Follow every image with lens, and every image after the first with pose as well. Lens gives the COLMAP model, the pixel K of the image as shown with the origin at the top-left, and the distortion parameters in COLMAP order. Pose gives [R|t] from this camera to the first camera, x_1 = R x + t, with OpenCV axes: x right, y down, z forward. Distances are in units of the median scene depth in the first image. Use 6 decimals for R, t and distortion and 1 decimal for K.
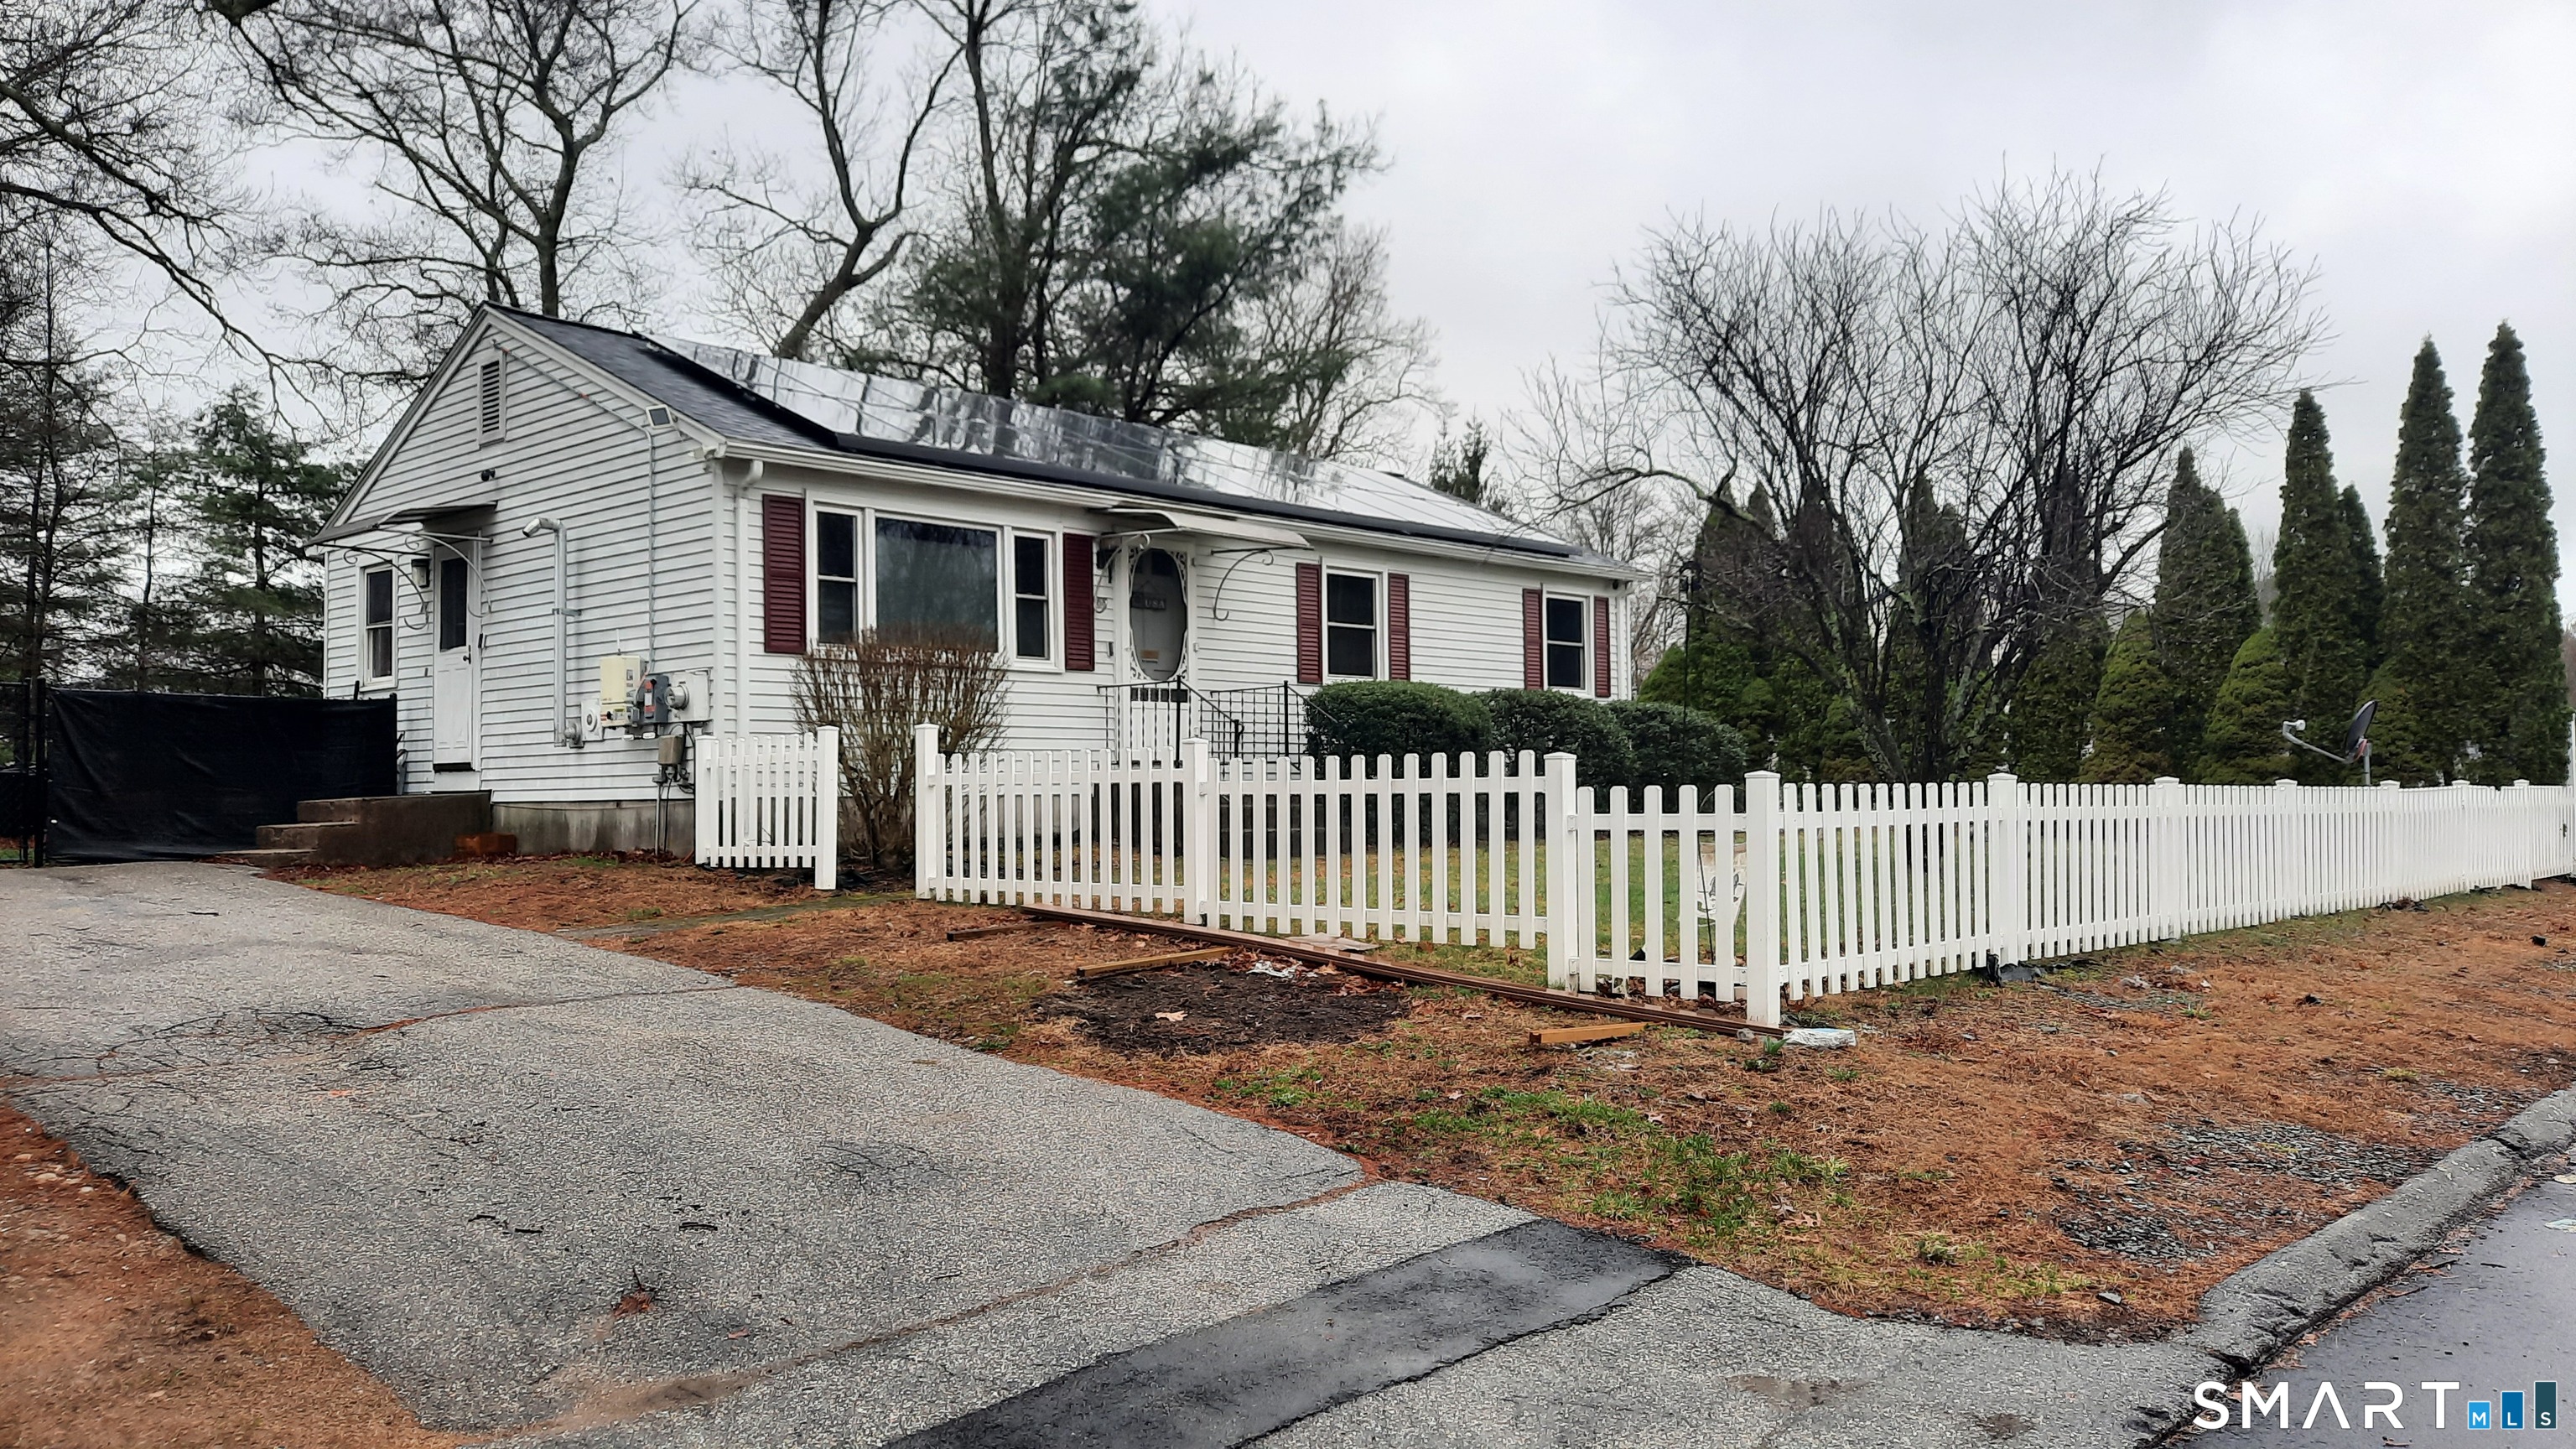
lens RADIAL K [[1840.6, 0, 1288.0], [0, 1840.6, 724.5], [0, 0, 1]] dist [-0.003085, -0.000049]
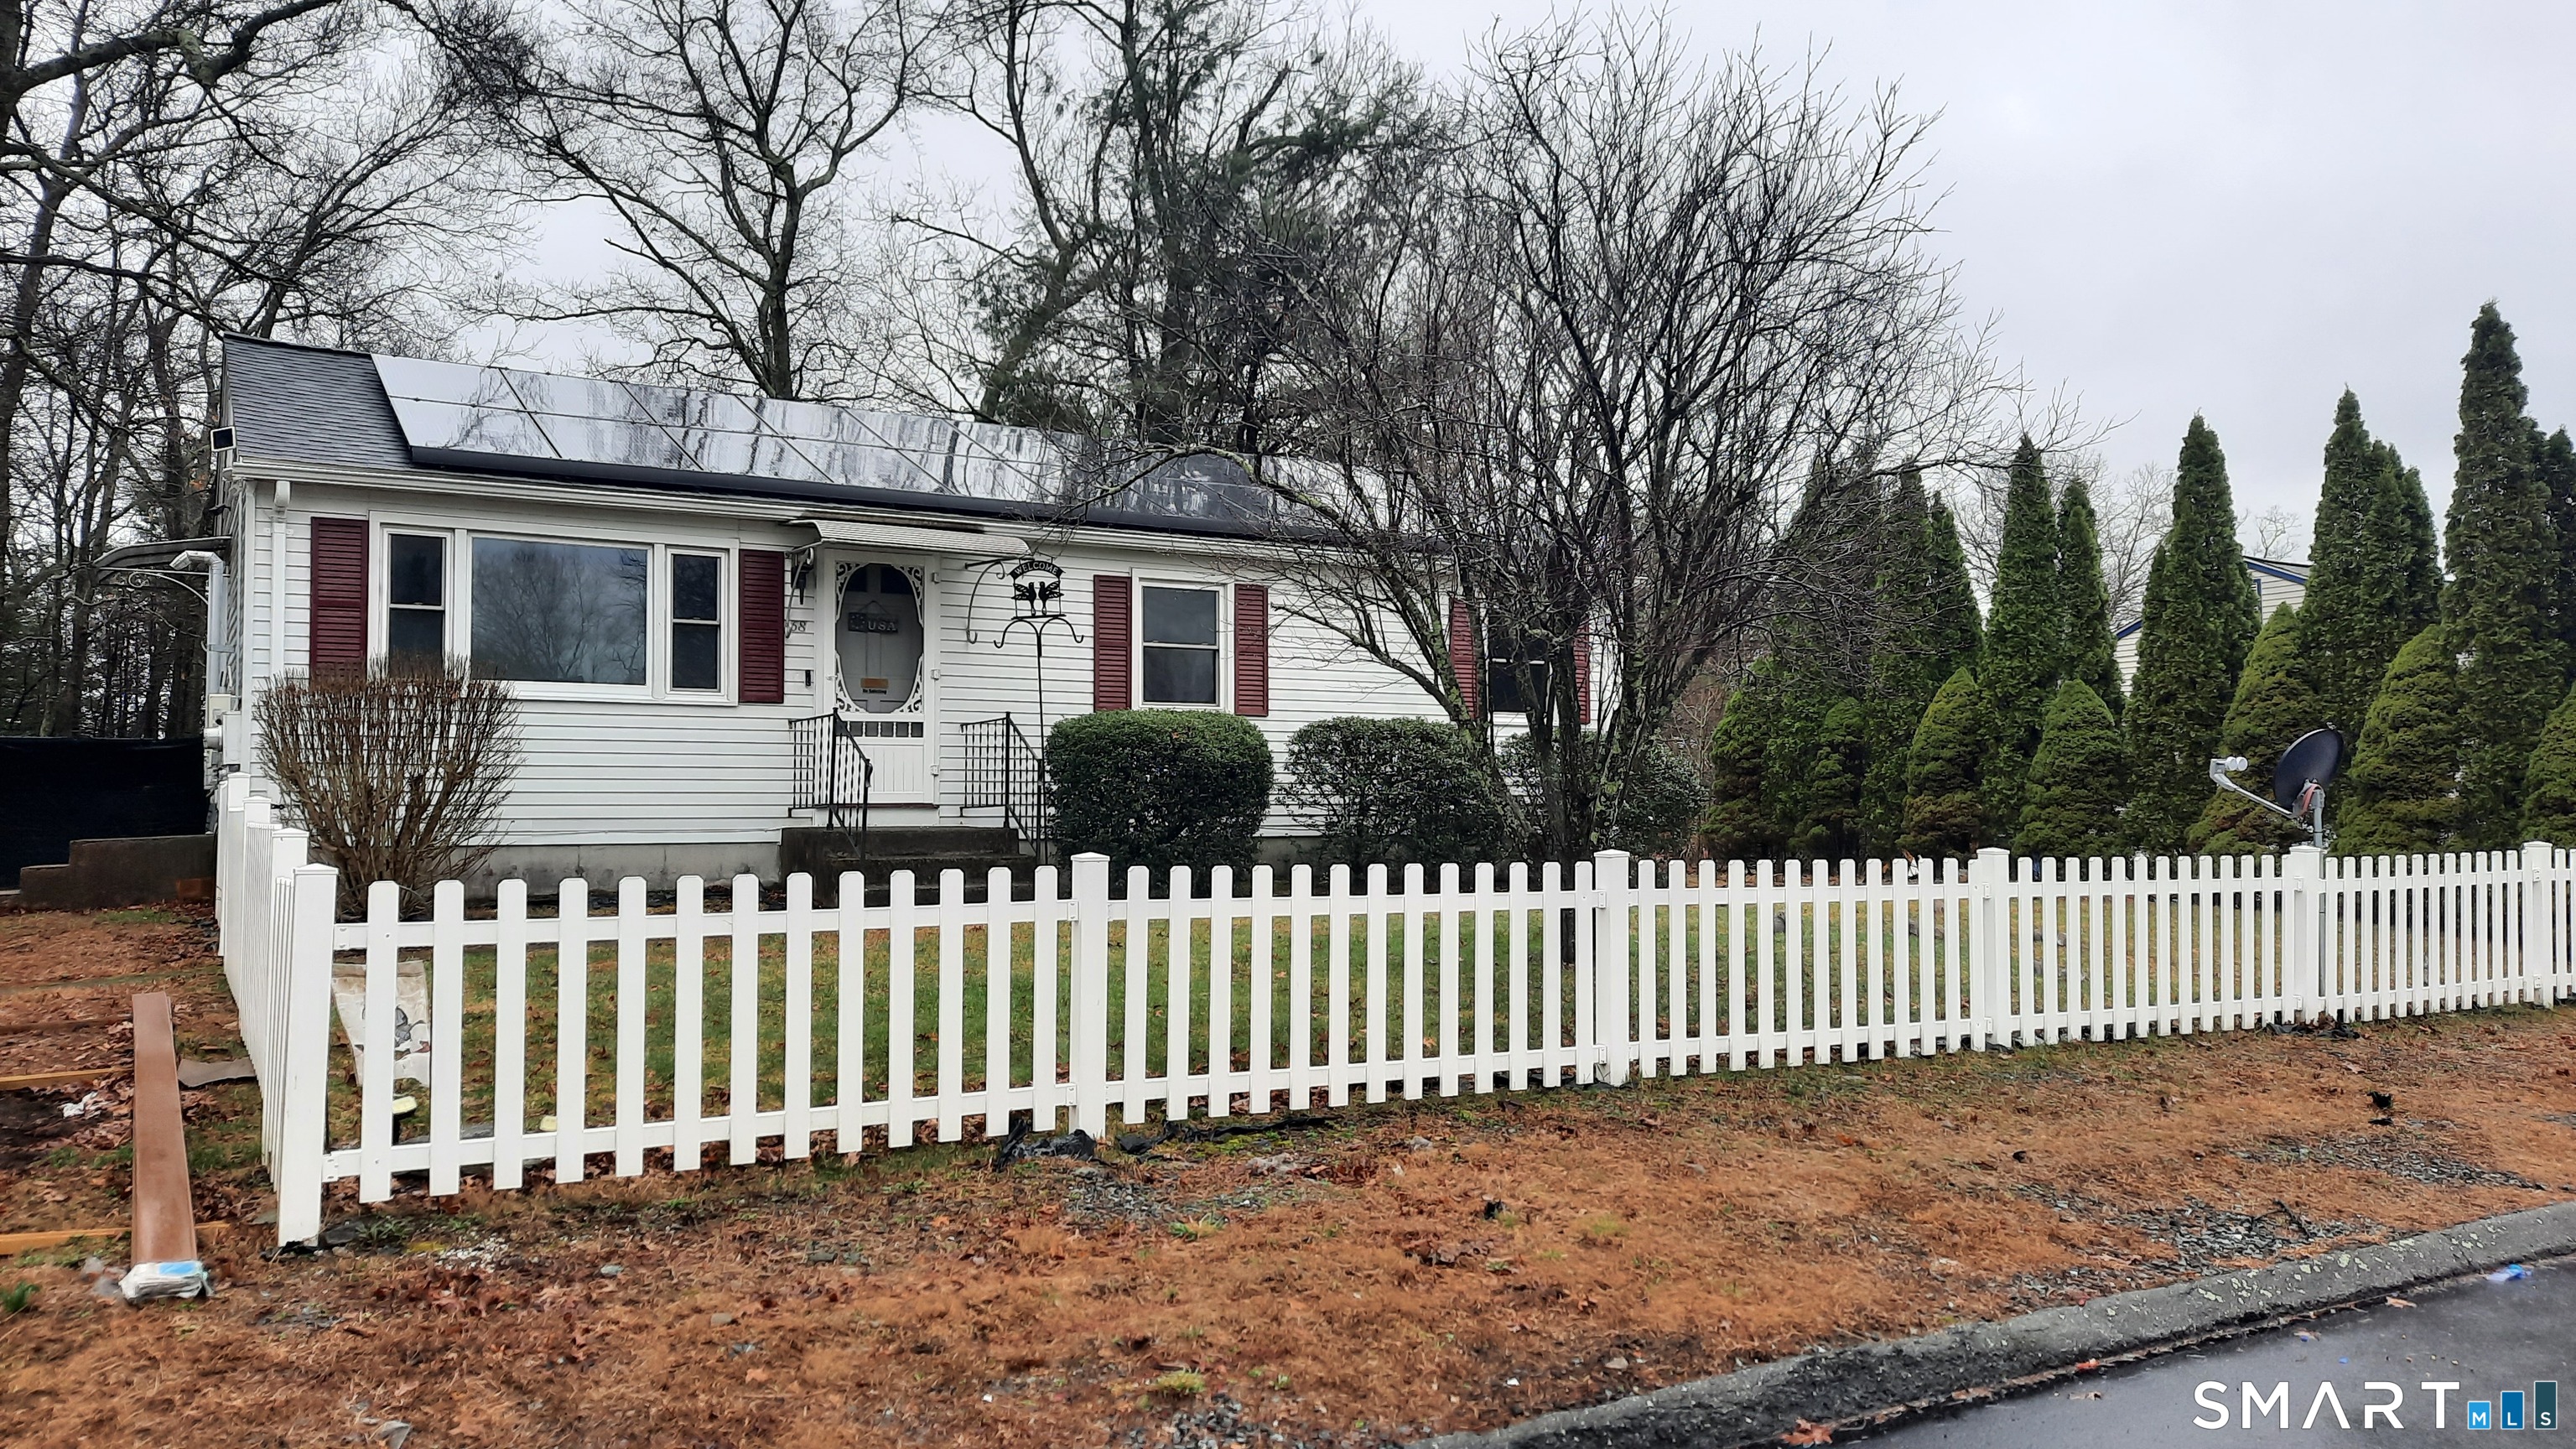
lens RADIAL K [[1840.6, 0, 1288.0], [0, 1840.6, 724.5], [0, 0, 1]] dist [-0.003085, -0.000049]
pose [[0.962981, -0.006061, -0.269500, 0.294329], [0.003301, 0.999937, -0.010693, -0.006404], [0.269548, 0.009407, 0.962941, 0.163474]]
